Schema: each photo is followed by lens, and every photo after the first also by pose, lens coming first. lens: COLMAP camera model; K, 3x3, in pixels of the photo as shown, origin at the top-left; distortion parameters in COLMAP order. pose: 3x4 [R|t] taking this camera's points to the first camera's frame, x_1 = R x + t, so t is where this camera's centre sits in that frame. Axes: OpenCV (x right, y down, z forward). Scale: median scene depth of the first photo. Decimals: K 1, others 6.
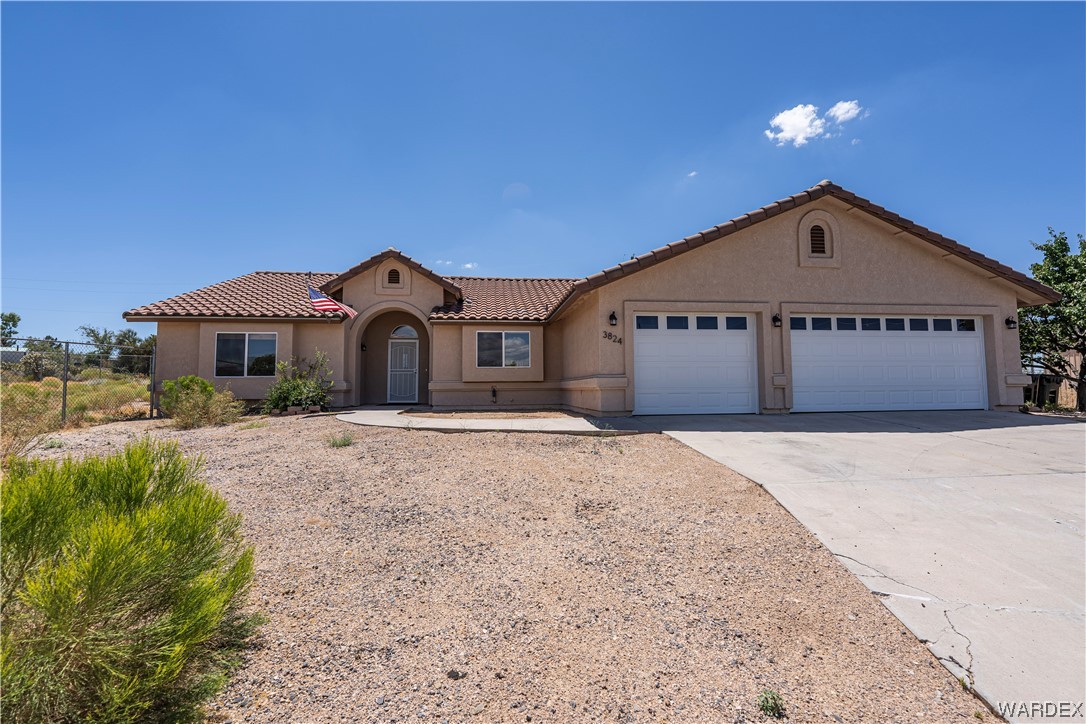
lens RADIAL K [[463.1, 0, 543.0], [0, 463.1, 362.0], [0, 0, 1]] dist [0.001519, 0.000257]
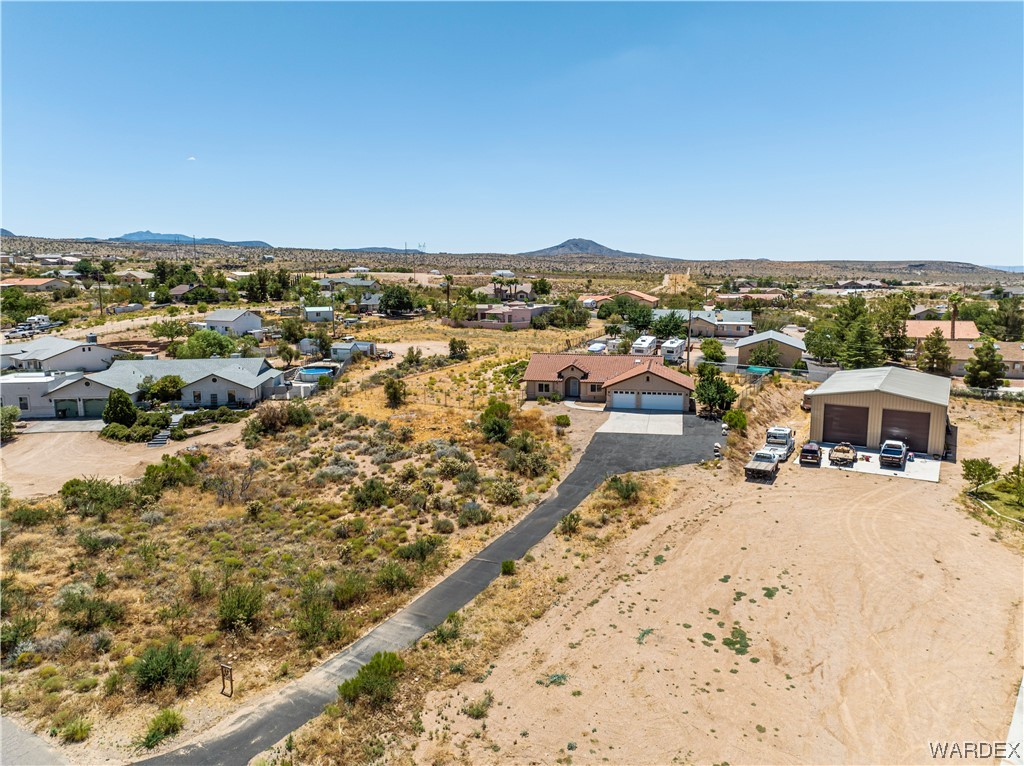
lens RADIAL K [[711.8, 0, 512.0], [0, 711.8, 383.0], [0, 0, 1]] dist [-0.011749, -0.004084]
pose [[0.938030, 0.058328, -0.341610, 1.696229], [0.012738, 0.979265, 0.202181, -1.676807], [0.346320, -0.194004, 0.917837, -6.333137]]
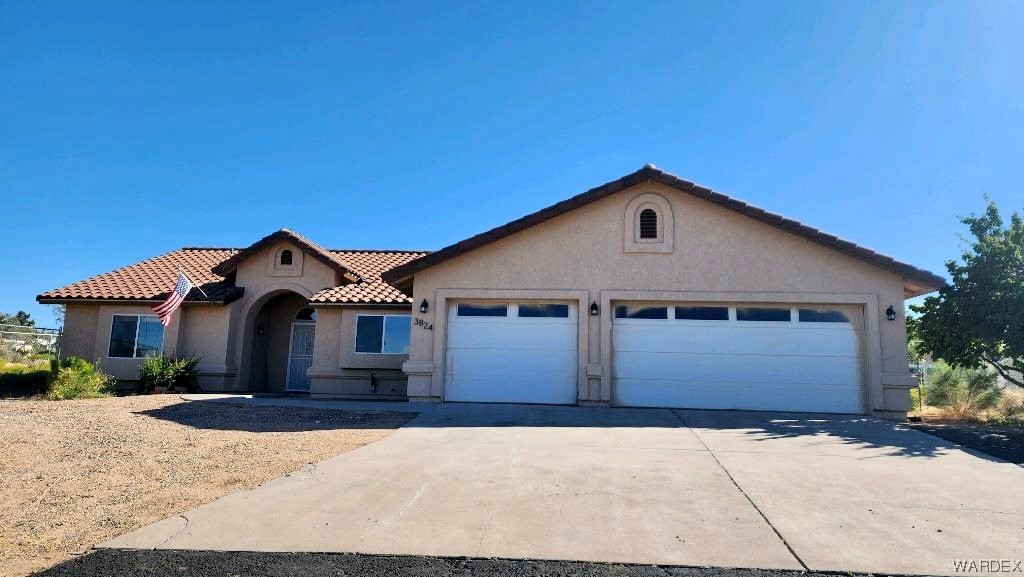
lens RADIAL K [[720.4, 0, 507.3], [0, 720.4, 266.7], [0, 0, 1]] dist [0.052186, -0.002328]
pose [[0.975503, -0.006316, -0.219896, 0.547075], [-0.020055, 0.992872, -0.117486, 0.004012], [0.219070, 0.119018, 0.968423, -0.429329]]
